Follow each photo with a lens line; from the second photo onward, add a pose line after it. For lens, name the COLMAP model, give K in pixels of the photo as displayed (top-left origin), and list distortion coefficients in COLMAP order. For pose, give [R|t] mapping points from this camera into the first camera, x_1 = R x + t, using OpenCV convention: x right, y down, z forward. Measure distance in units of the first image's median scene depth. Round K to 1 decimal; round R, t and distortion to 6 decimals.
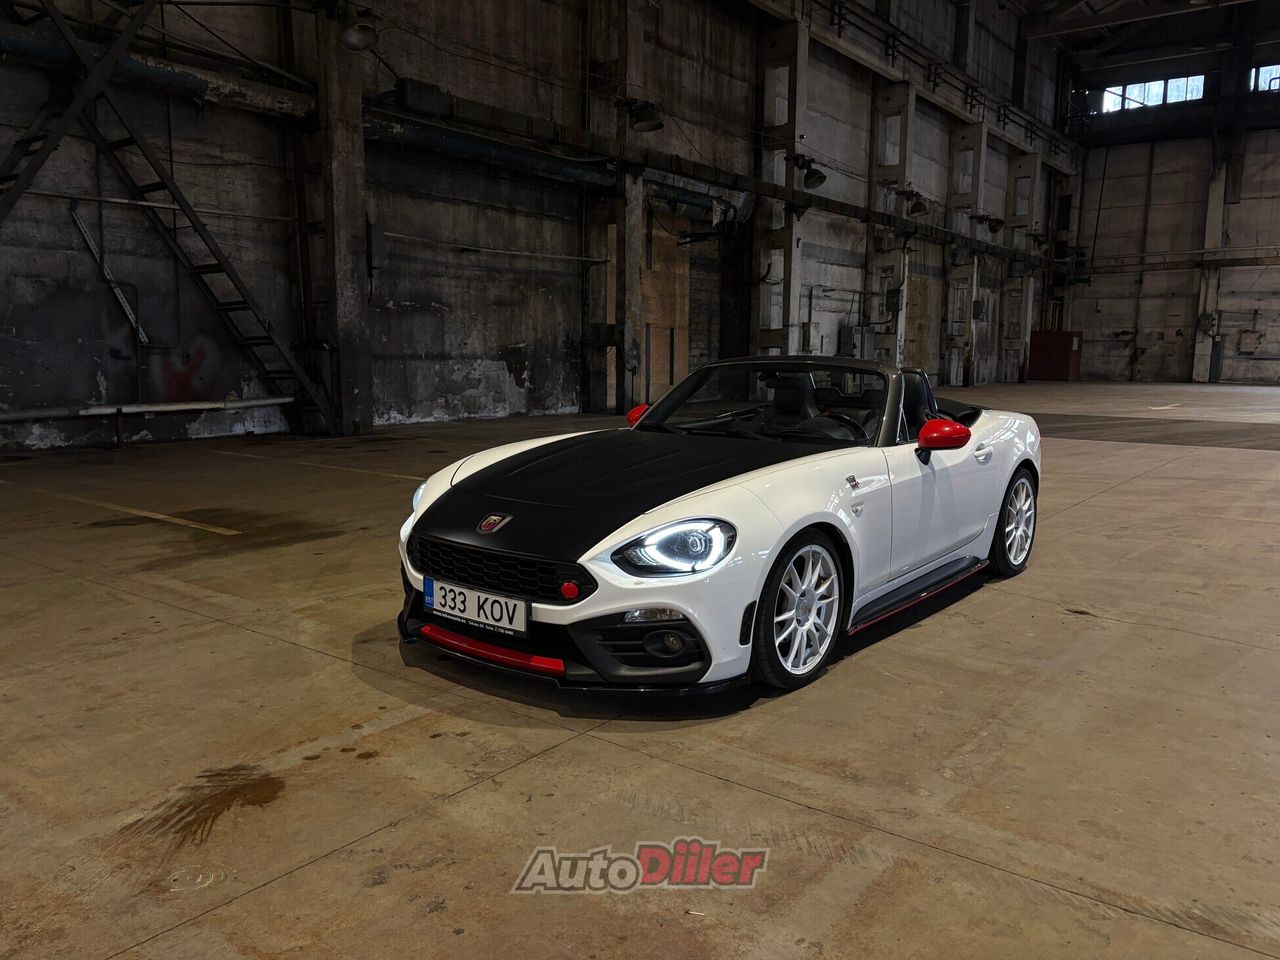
lens RADIAL K [[972.8, 0, 640.2], [0, 972.8, 486.1], [0, 0, 1]] dist [0.042599, -0.029466]
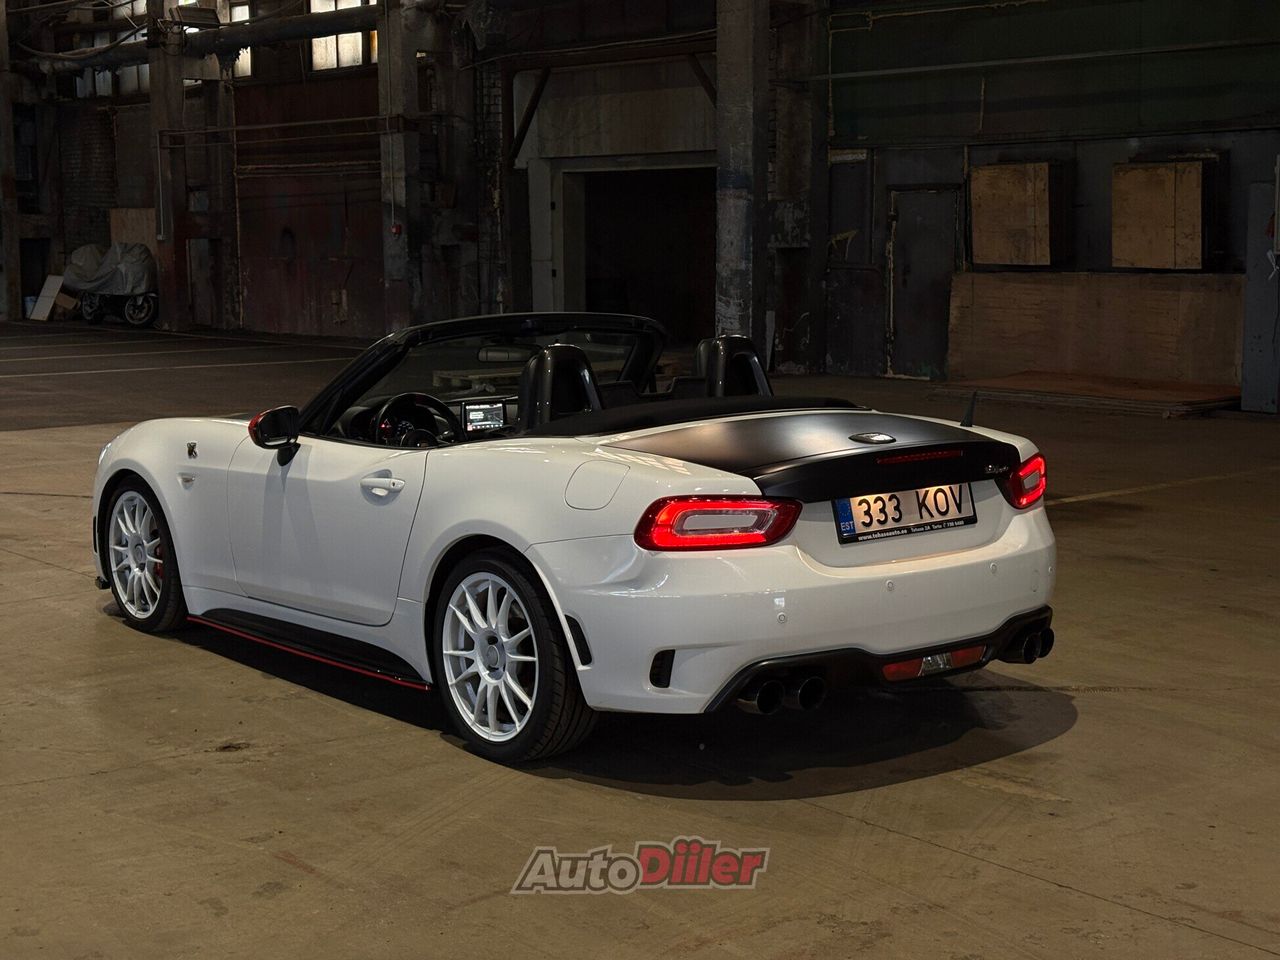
lens RADIAL K [[1928.9, 0, 640.4], [0, 1928.9, 508.0], [0, 0, 1]] dist [0.224689, -0.807190]
pose [[-0.222157, 0.134640, -0.965670, 0.566233], [-0.132119, 0.977128, 0.166632, -0.092733], [0.966018, 0.164602, -0.199288, 0.536273]]
